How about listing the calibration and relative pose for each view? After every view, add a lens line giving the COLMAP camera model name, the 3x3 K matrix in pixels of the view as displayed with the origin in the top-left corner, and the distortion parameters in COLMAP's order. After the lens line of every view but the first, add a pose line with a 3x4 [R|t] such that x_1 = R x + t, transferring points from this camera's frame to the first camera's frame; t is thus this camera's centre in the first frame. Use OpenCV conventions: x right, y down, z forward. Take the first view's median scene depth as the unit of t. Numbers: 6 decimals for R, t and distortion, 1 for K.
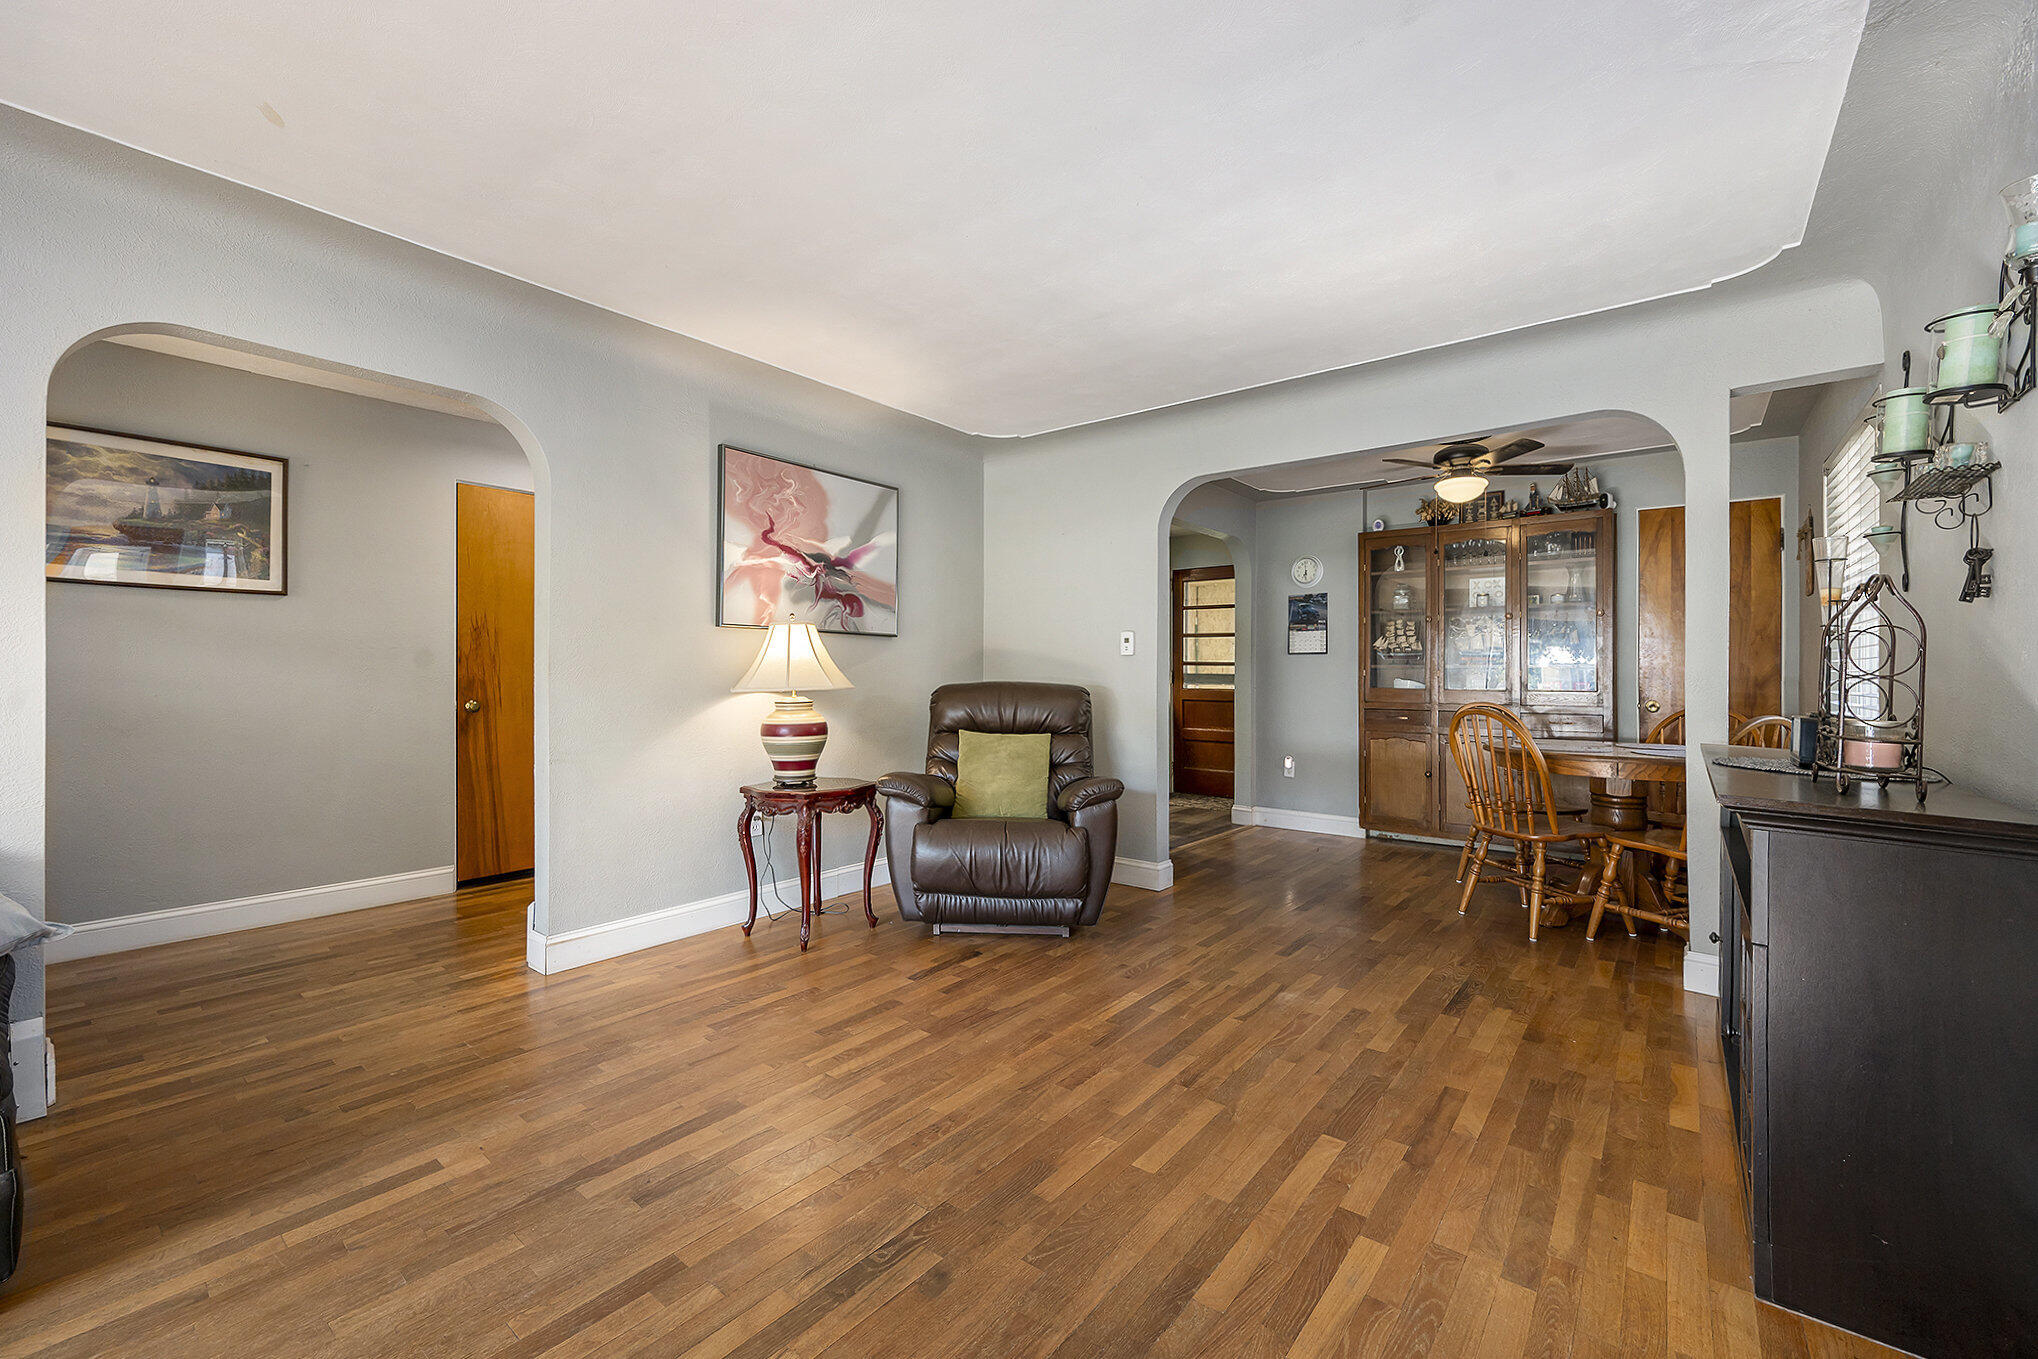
lens RADIAL K [[819.0, 0, 1018.4], [0, 819.0, 676.4], [0, 0, 1]] dist [-0.001921, -0.000045]
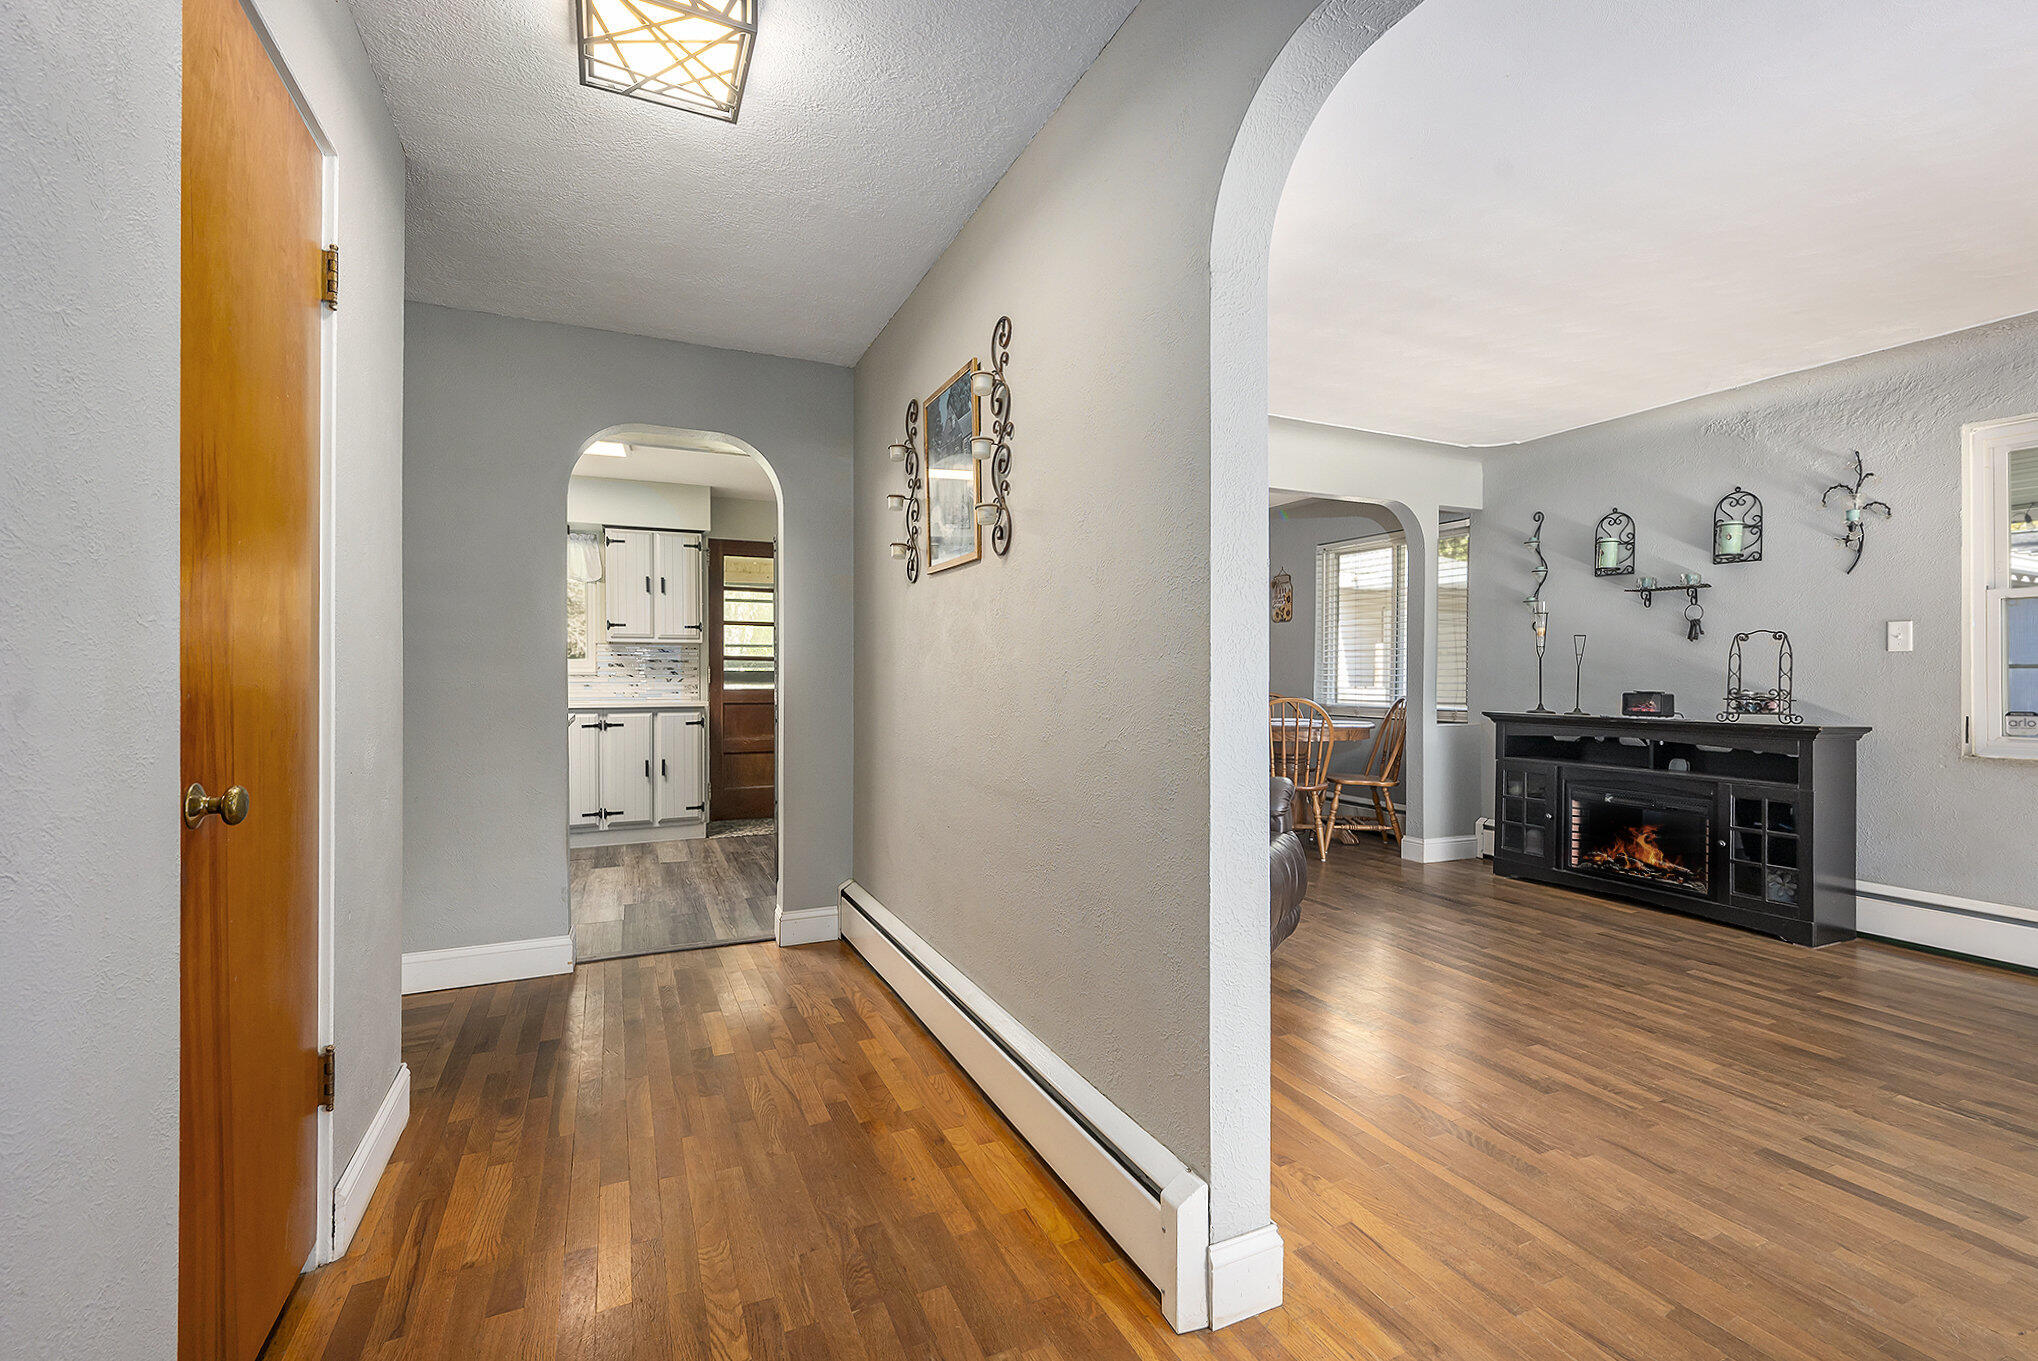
lens RADIAL K [[881.6, 0, 1016.1], [0, 881.6, 676.6], [0, 0, 1]] dist [0.000022, 0.000258]
pose [[0.454786, -0.008868, 0.890557, -1.432989], [0.002772, 0.999960, 0.008542, -0.014001], [-0.890596, -0.001417, 0.454792, 1.168363]]
